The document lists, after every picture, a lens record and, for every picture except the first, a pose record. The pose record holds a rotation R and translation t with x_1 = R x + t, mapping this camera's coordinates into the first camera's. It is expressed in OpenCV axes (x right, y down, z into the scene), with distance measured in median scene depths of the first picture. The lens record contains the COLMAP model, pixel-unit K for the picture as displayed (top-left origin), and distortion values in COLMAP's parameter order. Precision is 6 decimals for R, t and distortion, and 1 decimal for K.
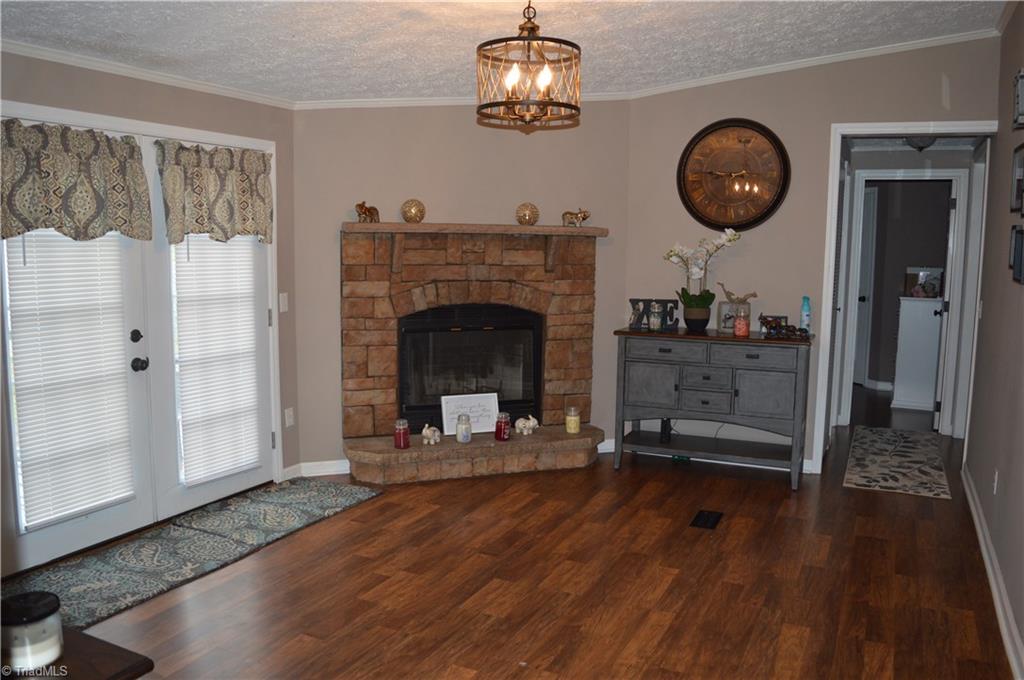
lens RADIAL K [[813.8, 0, 515.8], [0, 813.8, 341.8], [0, 0, 1]] dist [-0.100806, 0.029788]
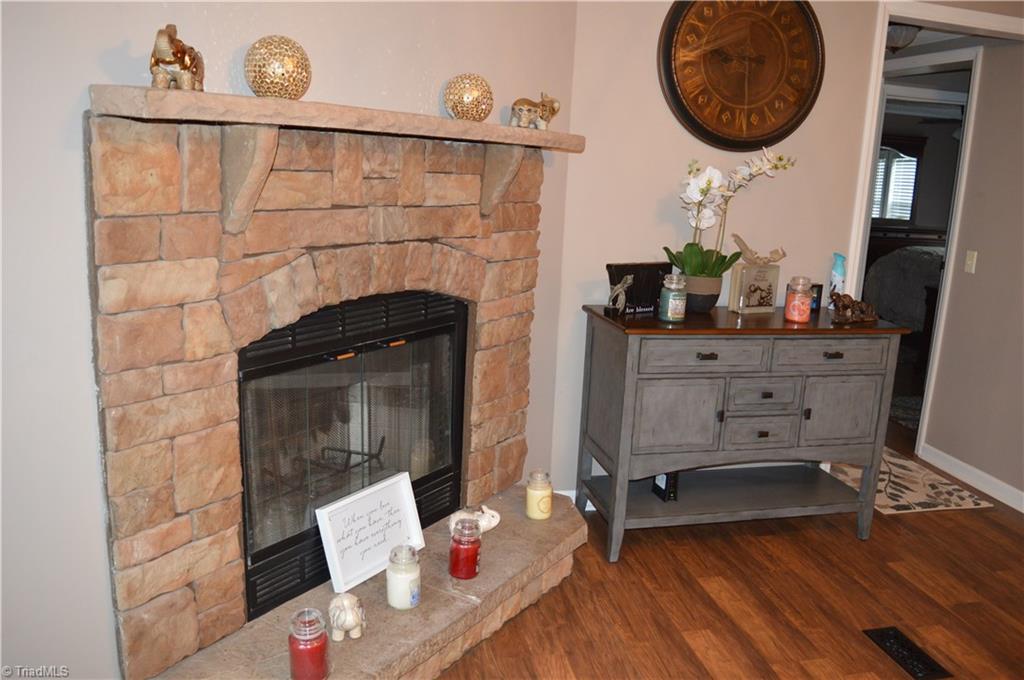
lens RADIAL K [[813.8, 0, 508.9], [0, 813.8, 341.0], [0, 0, 1]] dist [-0.100806, 0.029788]
pose [[0.796798, -0.104173, 0.595199, -0.269028], [0.035542, 0.991401, 0.125936, -0.077247], [-0.603200, -0.079191, 0.793649, 0.619656]]
